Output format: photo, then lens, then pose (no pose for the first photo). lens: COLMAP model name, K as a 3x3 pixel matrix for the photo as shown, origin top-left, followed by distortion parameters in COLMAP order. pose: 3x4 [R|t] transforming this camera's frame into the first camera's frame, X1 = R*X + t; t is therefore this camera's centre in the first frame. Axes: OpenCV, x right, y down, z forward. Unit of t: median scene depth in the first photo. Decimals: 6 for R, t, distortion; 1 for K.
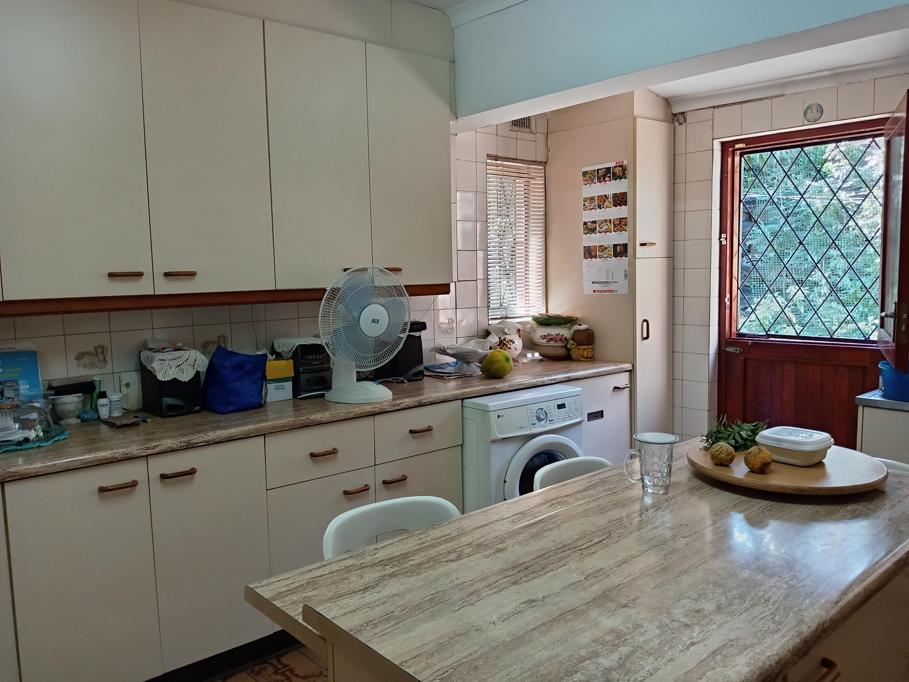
lens RADIAL K [[735.6, 0, 456.7], [0, 735.6, 338.8], [0, 0, 1]] dist [-0.001568, -0.030234]
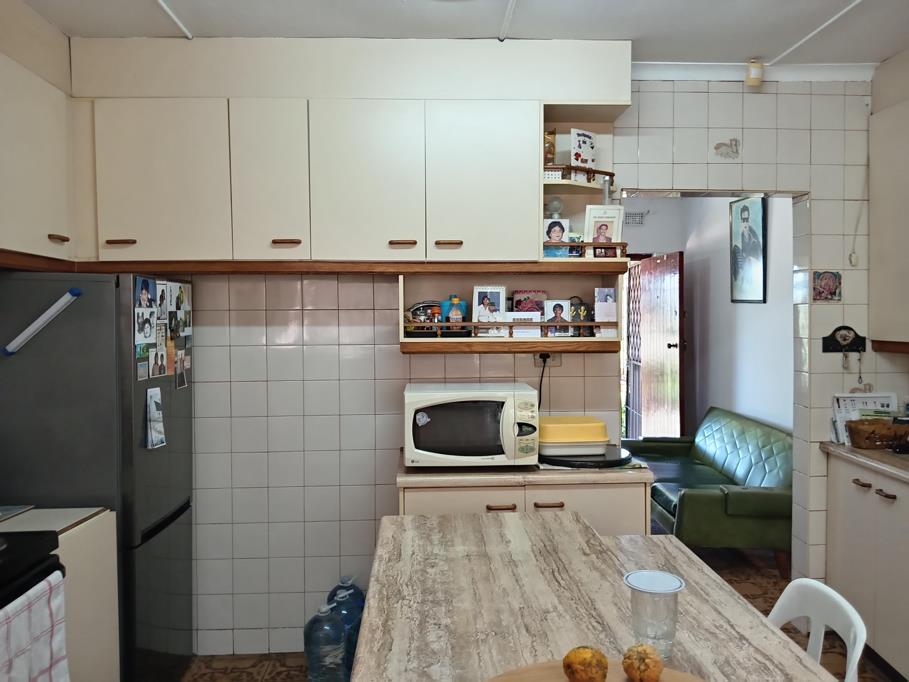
lens RADIAL K [[735.6, 0, 456.3], [0, 735.6, 339.5], [0, 0, 1]] dist [-0.001568, -0.030234]
pose [[-0.634237, 0.055176, -0.771167, 1.308495], [-0.061240, 0.990731, 0.121252, -0.258891], [0.770709, 0.124129, -0.624980, 1.743519]]
